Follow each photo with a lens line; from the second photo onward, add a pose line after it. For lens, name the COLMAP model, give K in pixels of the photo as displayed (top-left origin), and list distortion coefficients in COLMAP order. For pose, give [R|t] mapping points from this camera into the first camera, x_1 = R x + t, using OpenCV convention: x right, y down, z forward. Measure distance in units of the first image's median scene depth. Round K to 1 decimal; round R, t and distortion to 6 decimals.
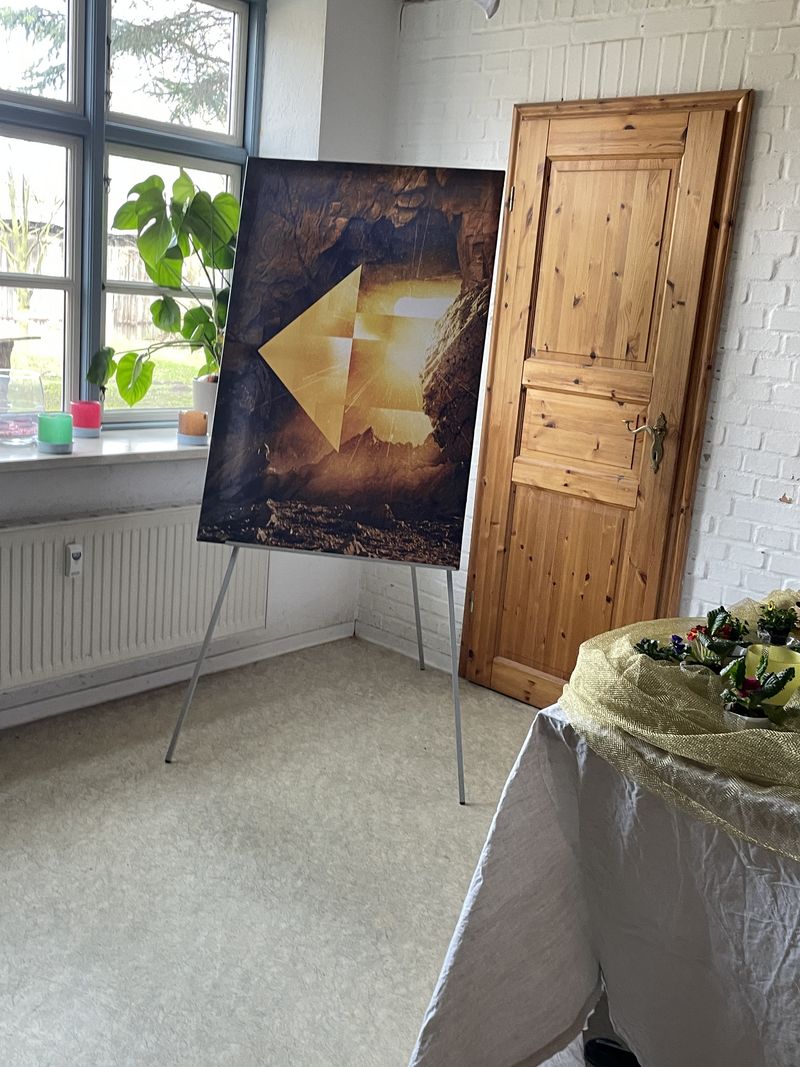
lens RADIAL K [[1088.9, 0, 404.4], [0, 1088.9, 533.5], [0, 0, 1]] dist [0.057282, 0.000000]
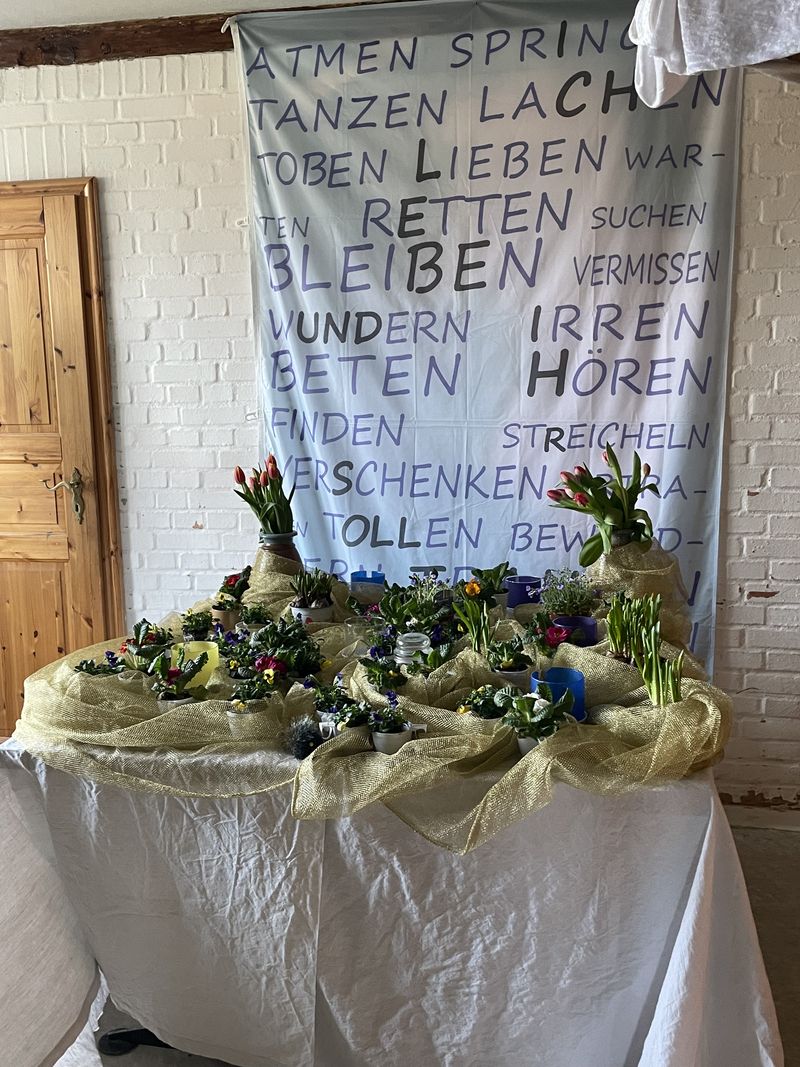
lens RADIAL K [[1088.9, 0, 400.1], [0, 1088.9, 527.5], [0, 0, 1]] dist [0.057282, 0.000000]
pose [[0.868627, -0.172630, 0.464419, 0.002060], [0.200209, 0.979699, -0.010295, 0.024314], [-0.453214, 0.101924, 0.885556, -0.104506]]
